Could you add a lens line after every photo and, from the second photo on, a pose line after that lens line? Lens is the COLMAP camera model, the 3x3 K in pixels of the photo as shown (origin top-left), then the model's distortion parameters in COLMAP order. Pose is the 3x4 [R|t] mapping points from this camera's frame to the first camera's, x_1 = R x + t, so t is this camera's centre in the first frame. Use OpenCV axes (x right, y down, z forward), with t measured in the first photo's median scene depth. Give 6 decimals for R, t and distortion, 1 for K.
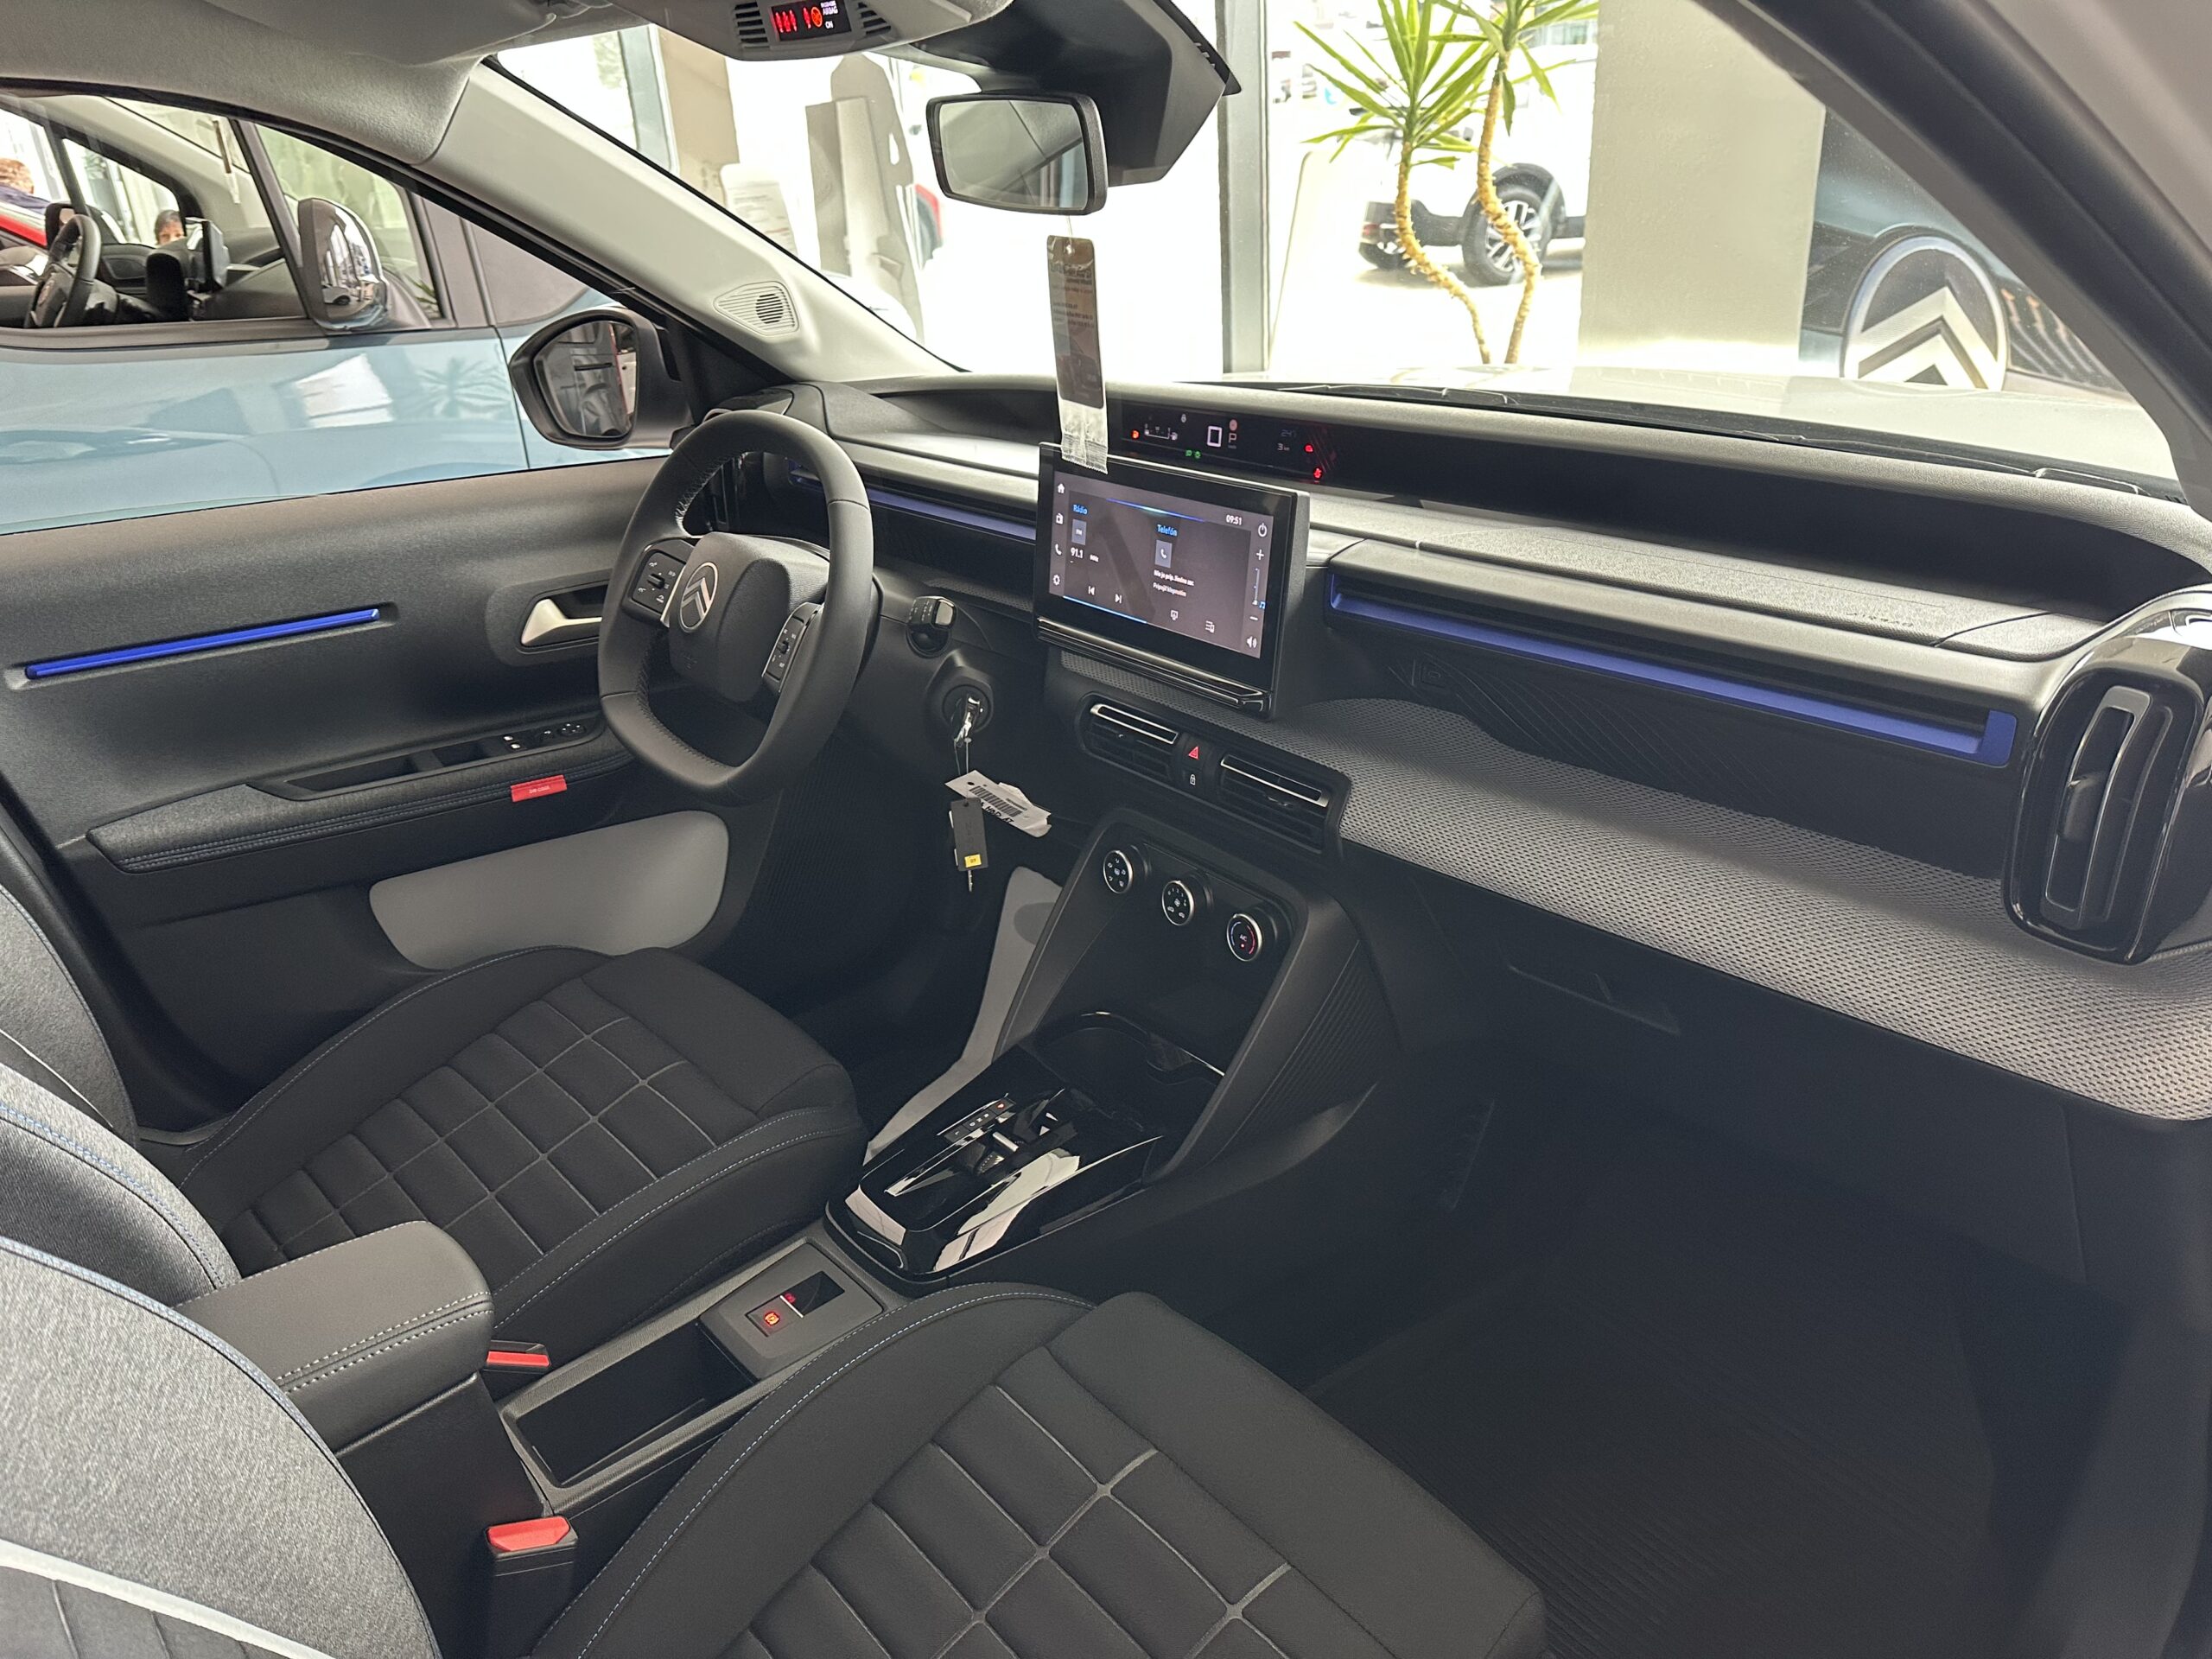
lens RADIAL K [[1519.6, 0, 1120.7], [0, 1519.6, 825.9], [0, 0, 1]] dist [0.102705, -0.152750]
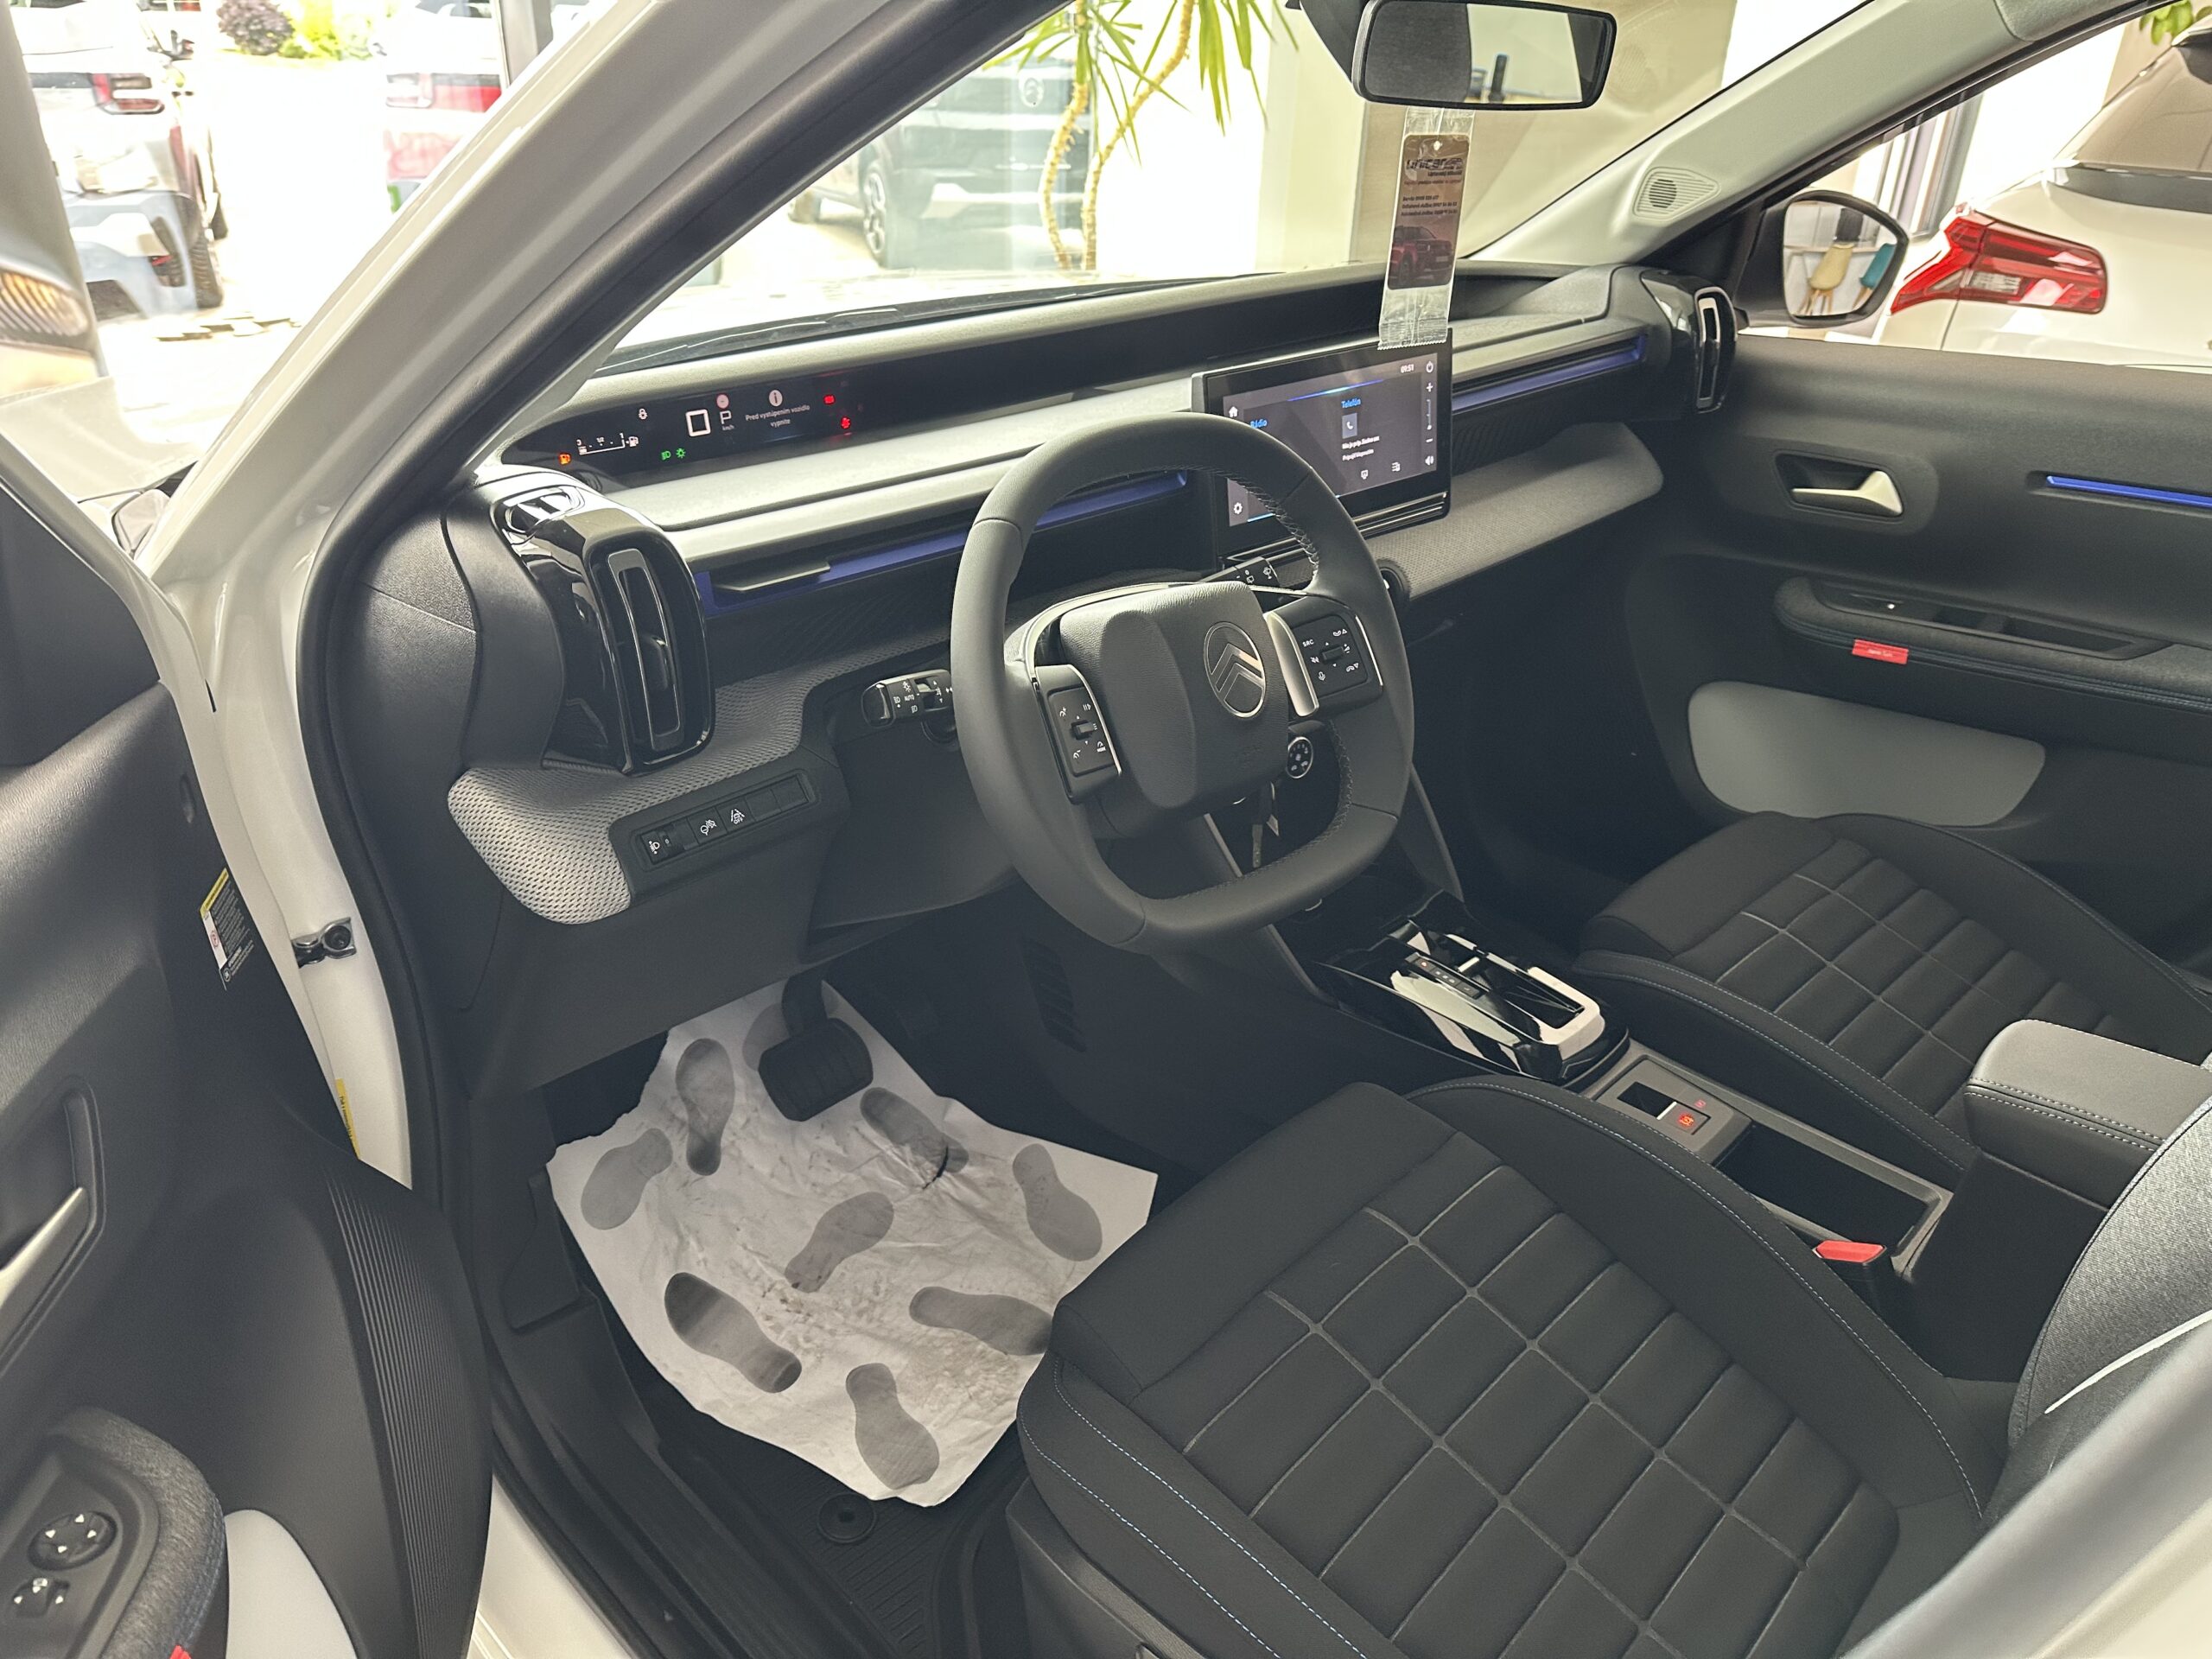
lens RADIAL K [[1532.2, 0, 1111.2], [0, 1532.2, 841.0], [0, 0, 1]] dist [0.098888, -0.112236]
pose [[-0.072303, -0.426350, 0.901664, -0.989351], [0.399632, 0.815904, 0.417845, -0.422378], [-0.913820, 0.390545, 0.111391, 1.031078]]
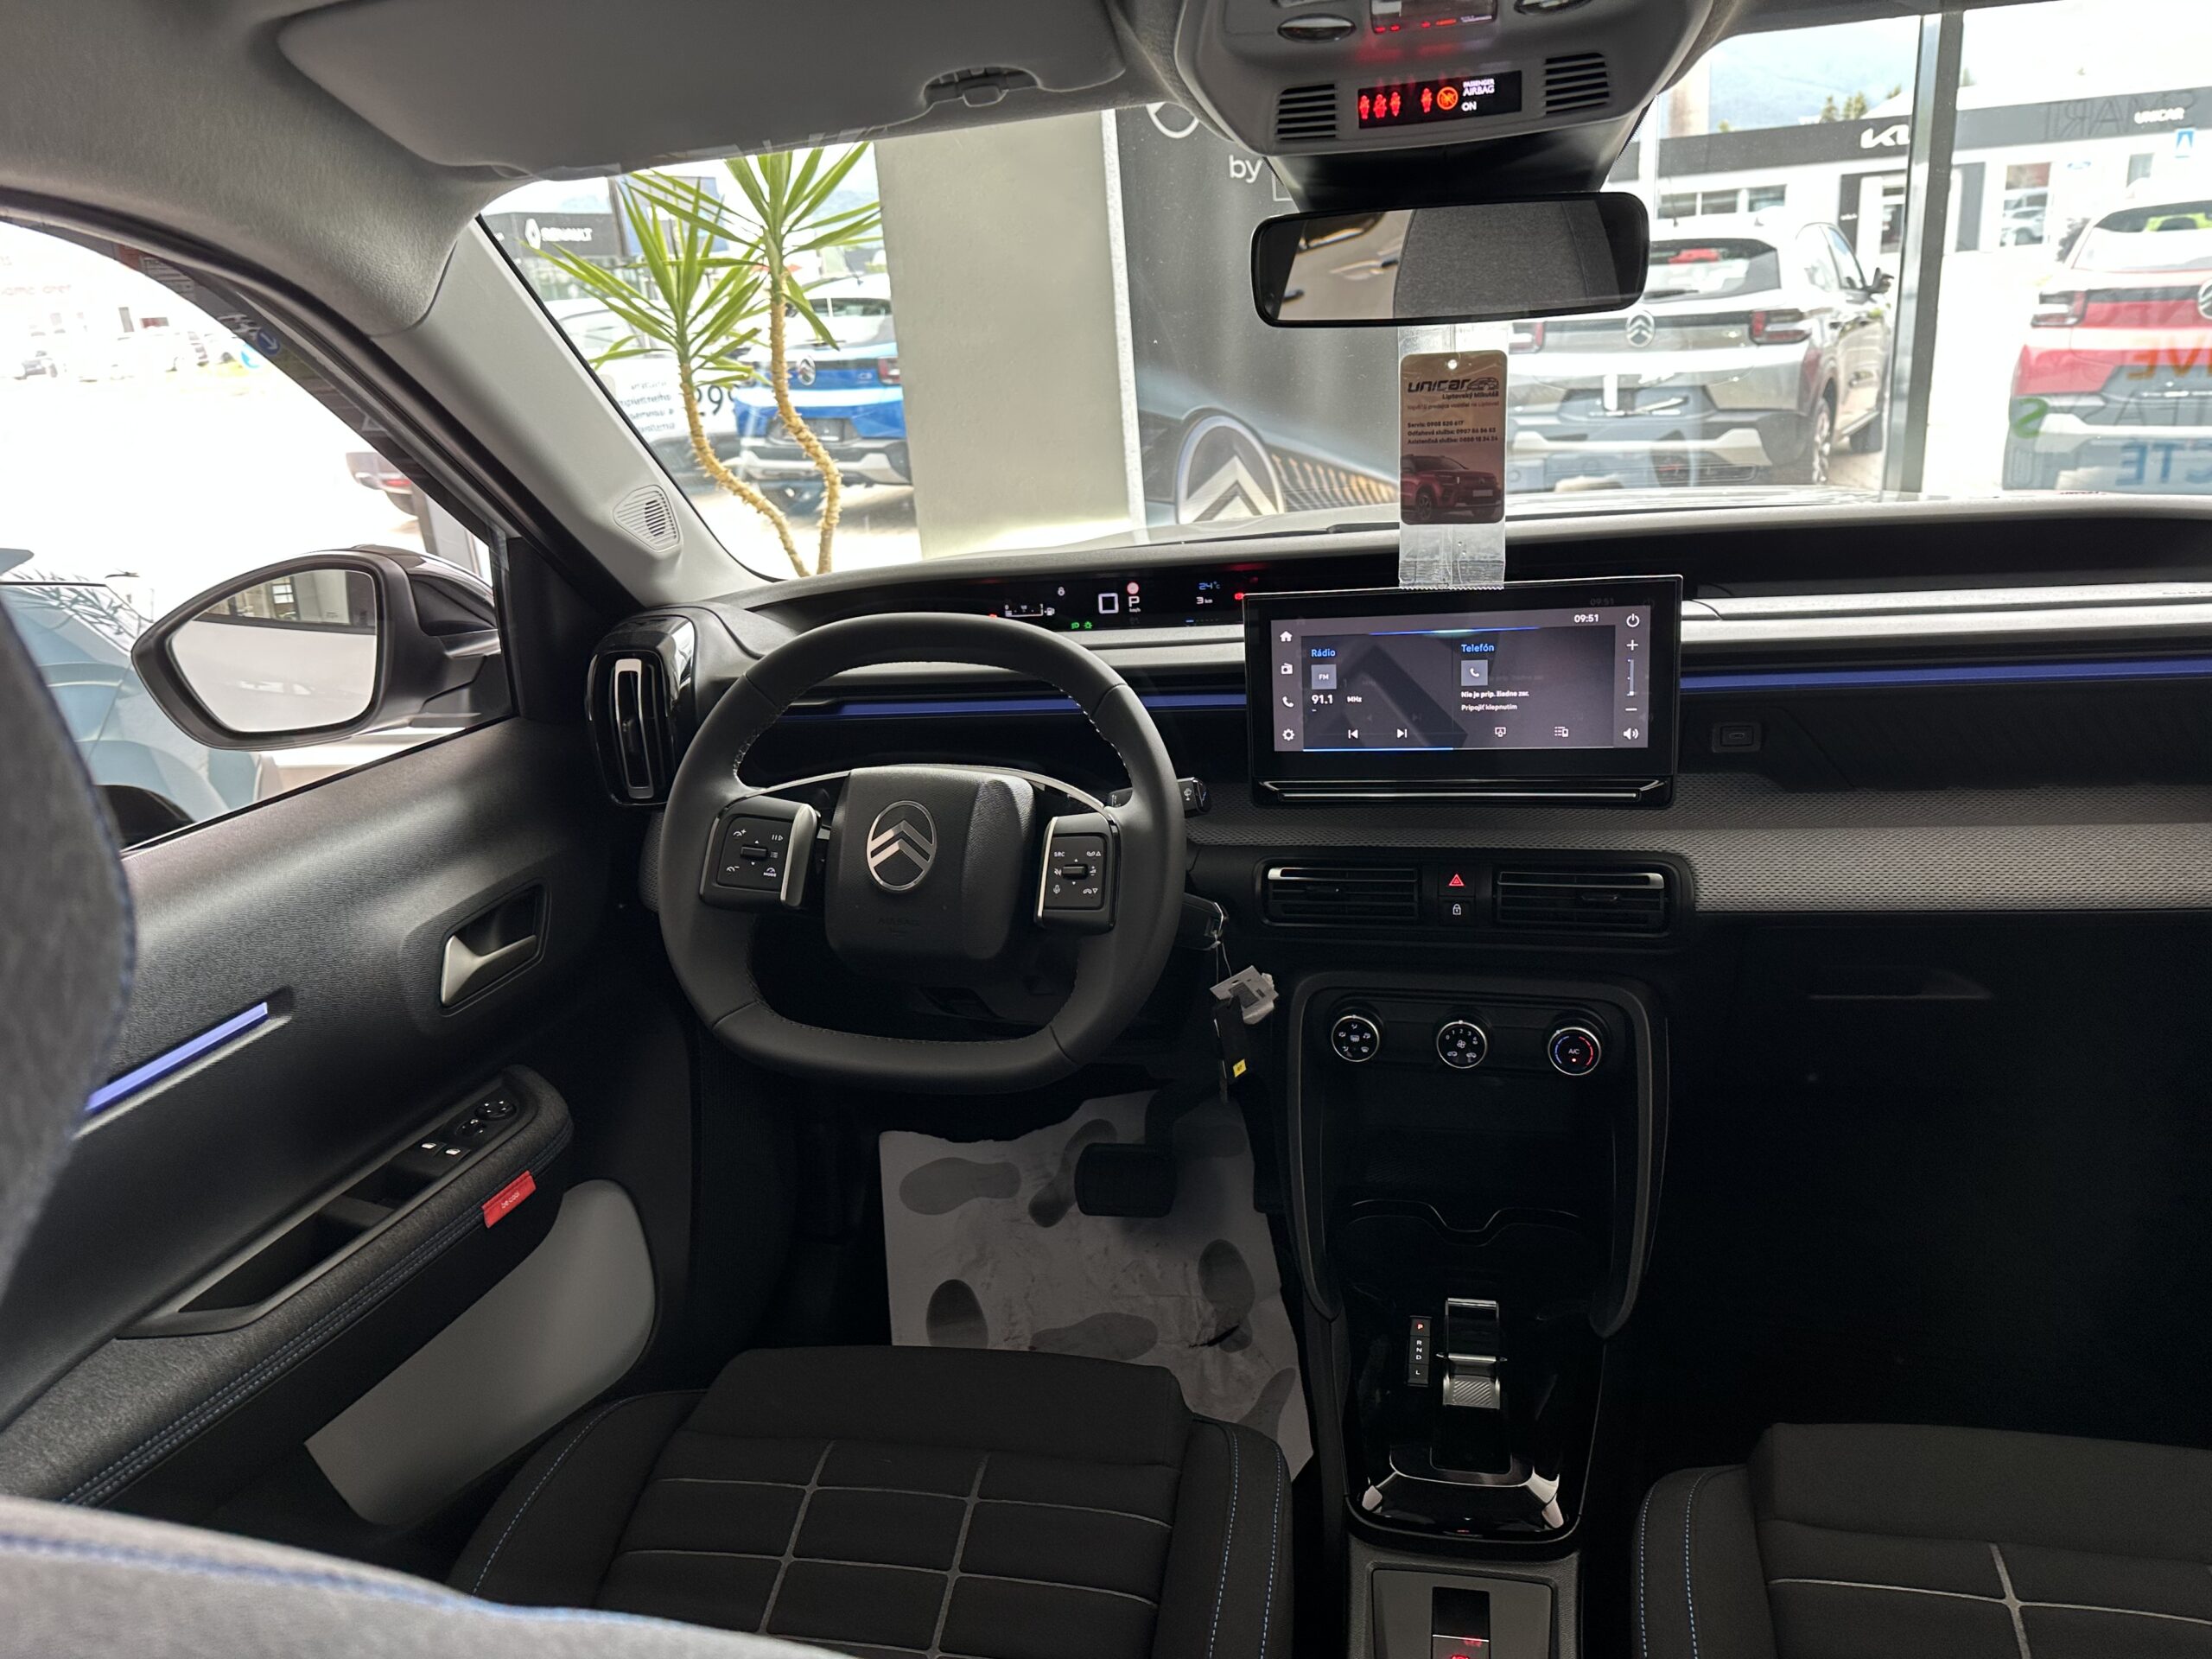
lens RADIAL K [[1519.6, 0, 1120.7], [0, 1519.6, 825.9], [0, 0, 1]] dist [0.102705, -0.152750]
pose [[0.804612, -0.206150, 0.556867, -0.632256], [0.283294, 0.957461, -0.054880, -0.086501], [-0.521865, 0.201915, 0.828786, 0.303568]]
